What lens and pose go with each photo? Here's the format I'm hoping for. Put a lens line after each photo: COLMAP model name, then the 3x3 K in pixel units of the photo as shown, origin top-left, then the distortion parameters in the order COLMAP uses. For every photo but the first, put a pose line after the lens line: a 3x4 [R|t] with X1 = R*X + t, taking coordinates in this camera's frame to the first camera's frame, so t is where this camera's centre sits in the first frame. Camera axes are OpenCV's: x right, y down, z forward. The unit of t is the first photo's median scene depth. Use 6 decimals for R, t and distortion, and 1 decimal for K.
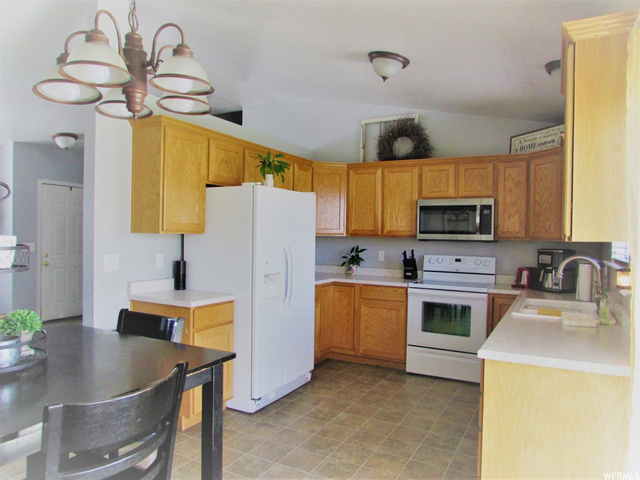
lens RADIAL K [[452.8, 0, 303.1], [0, 452.8, 241.7], [0, 0, 1]] dist [-0.066599, 0.000430]
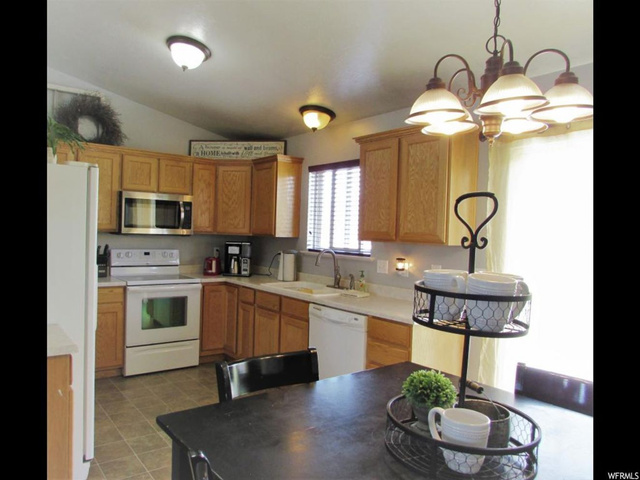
lens RADIAL K [[452.8, 0, 303.1], [0, 452.8, 241.7], [0, 0, 1]] dist [-0.066599, 0.000430]
pose [[0.389345, -0.029795, 0.920610, -0.479656], [-0.012373, 0.999217, 0.037572, -0.029799], [-0.921009, -0.026019, 0.388671, 0.311901]]
